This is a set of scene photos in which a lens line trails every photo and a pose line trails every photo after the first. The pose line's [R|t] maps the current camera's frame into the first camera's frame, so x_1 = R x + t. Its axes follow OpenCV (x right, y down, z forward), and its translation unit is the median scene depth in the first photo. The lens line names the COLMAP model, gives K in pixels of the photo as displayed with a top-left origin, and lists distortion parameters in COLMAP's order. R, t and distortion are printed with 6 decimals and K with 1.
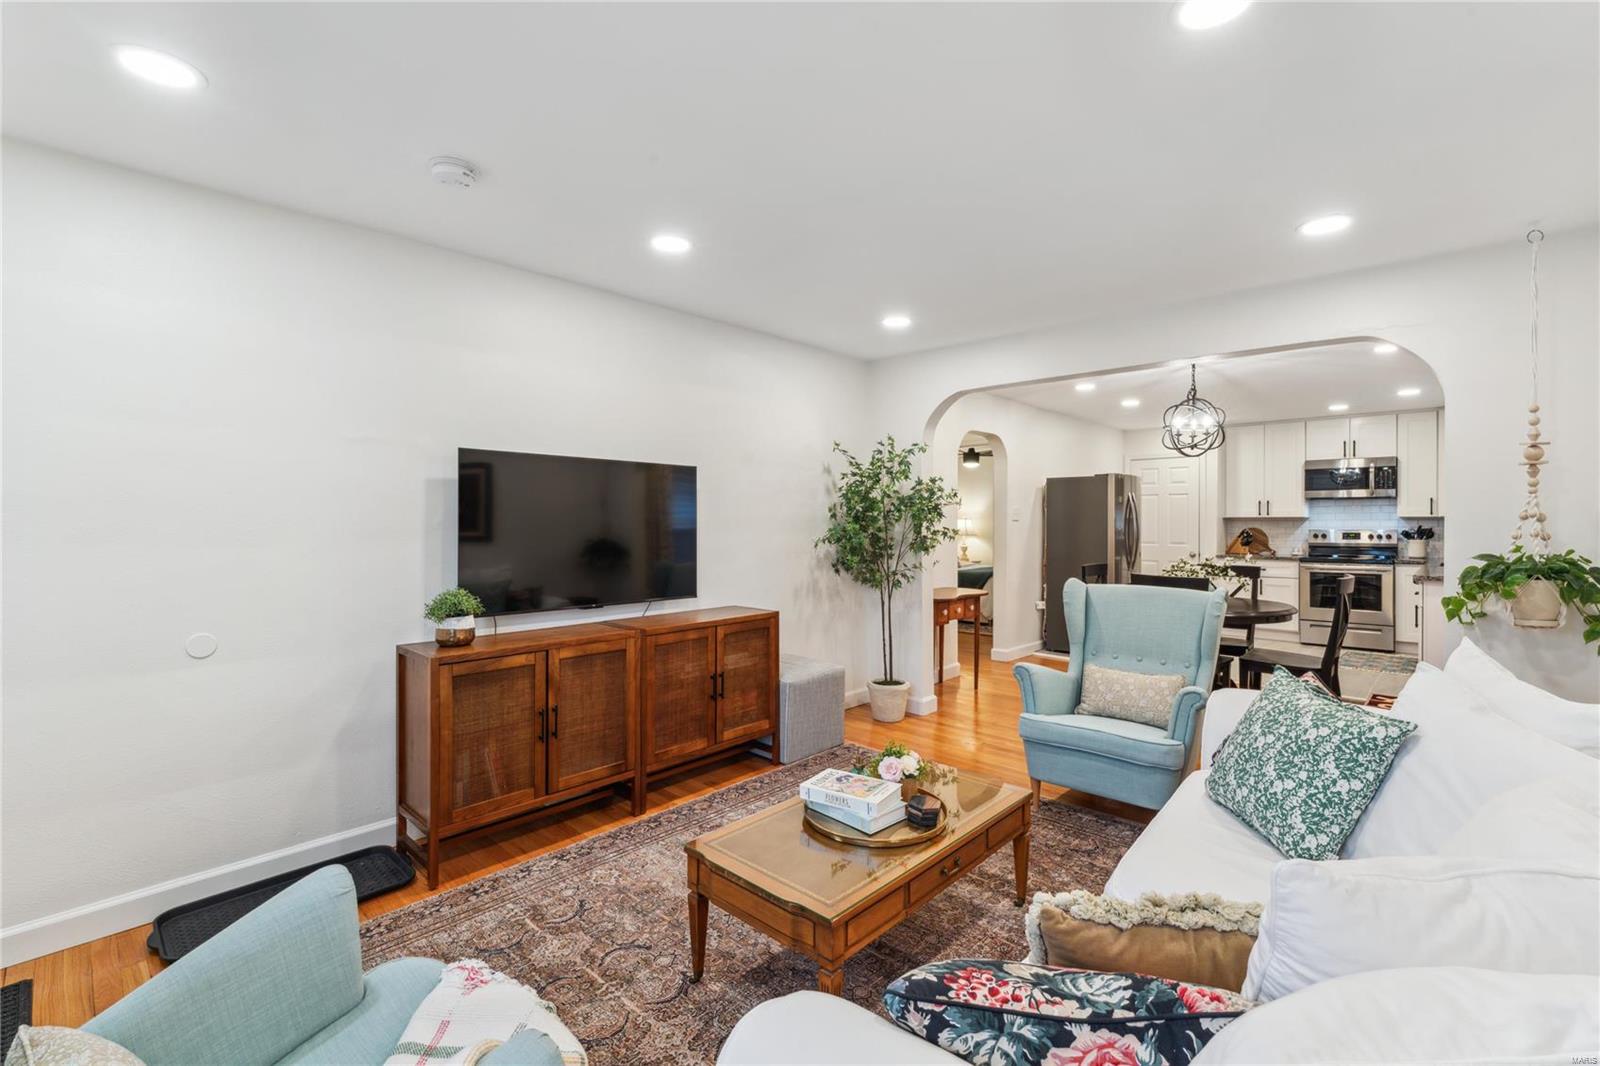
lens RADIAL K [[714.0, 0, 798.0], [0, 714.0, 528.1], [0, 0, 1]] dist [-0.001775, 0.000256]
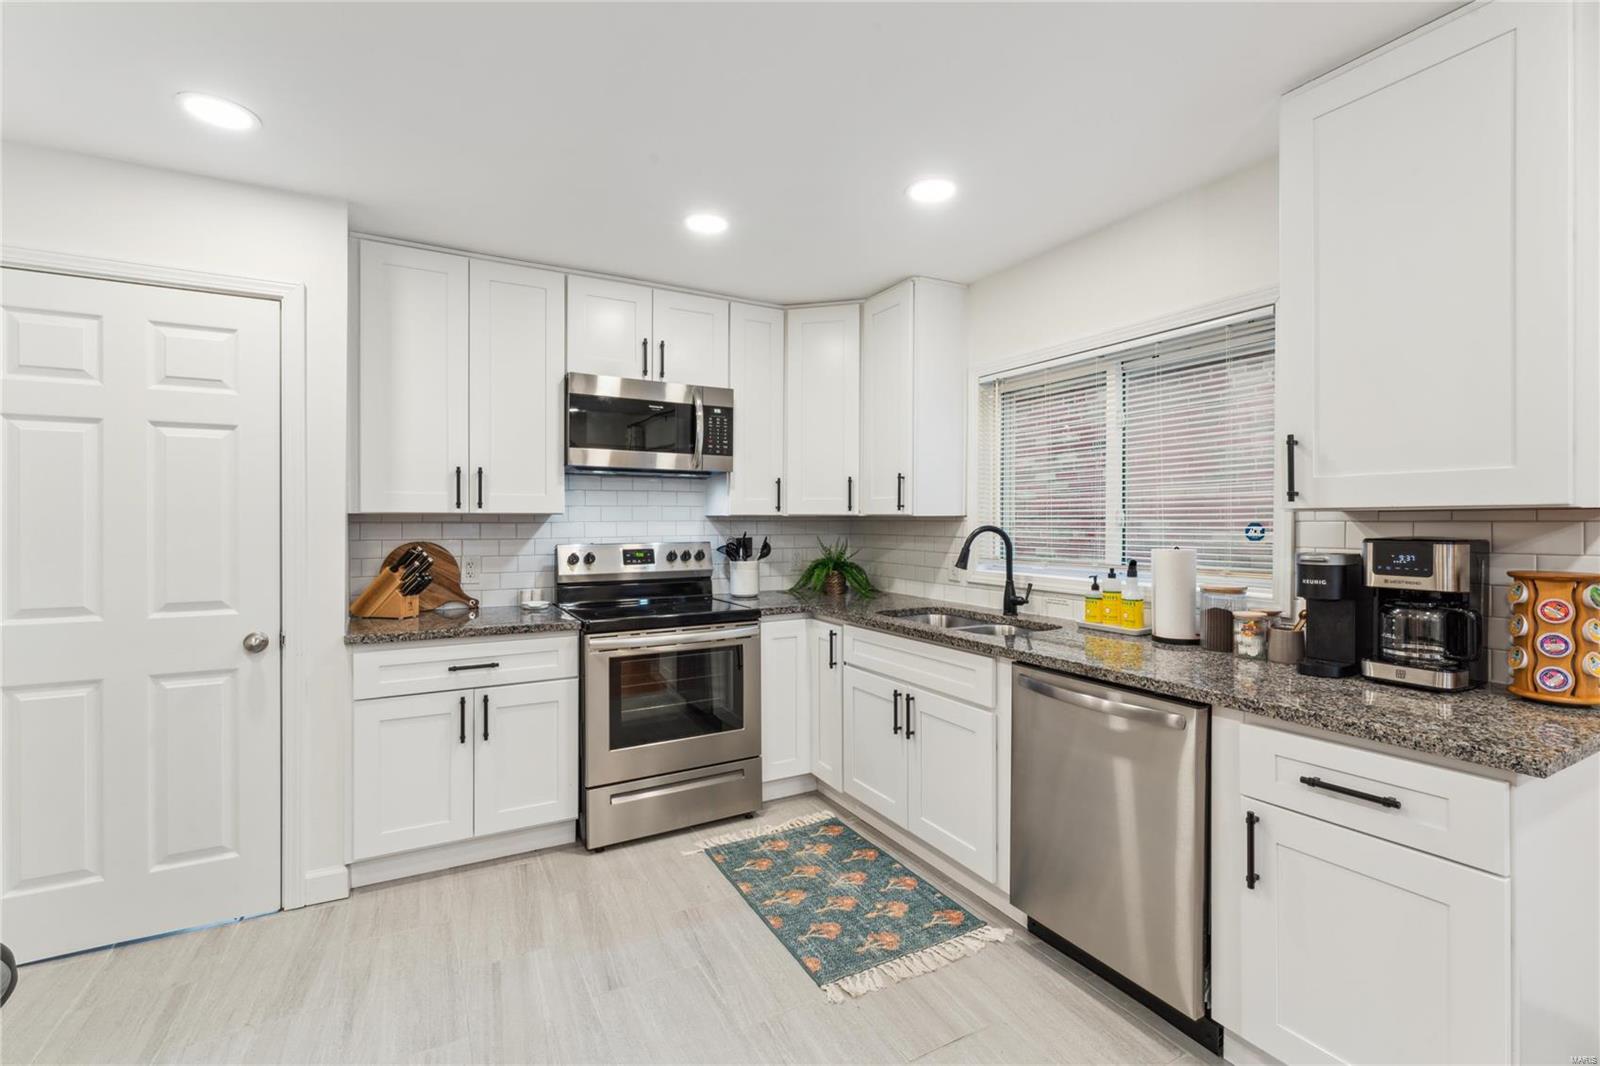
lens RADIAL K [[707.3, 0, 809.4], [0, 707.3, 523.9], [0, 0, 1]] dist [-0.000284, -0.000246]
pose [[0.291376, -0.001986, 0.956606, 0.387346], [0.008478, 0.999964, -0.000507, -0.008847], [-0.956571, 0.008258, 0.291383, 0.784946]]
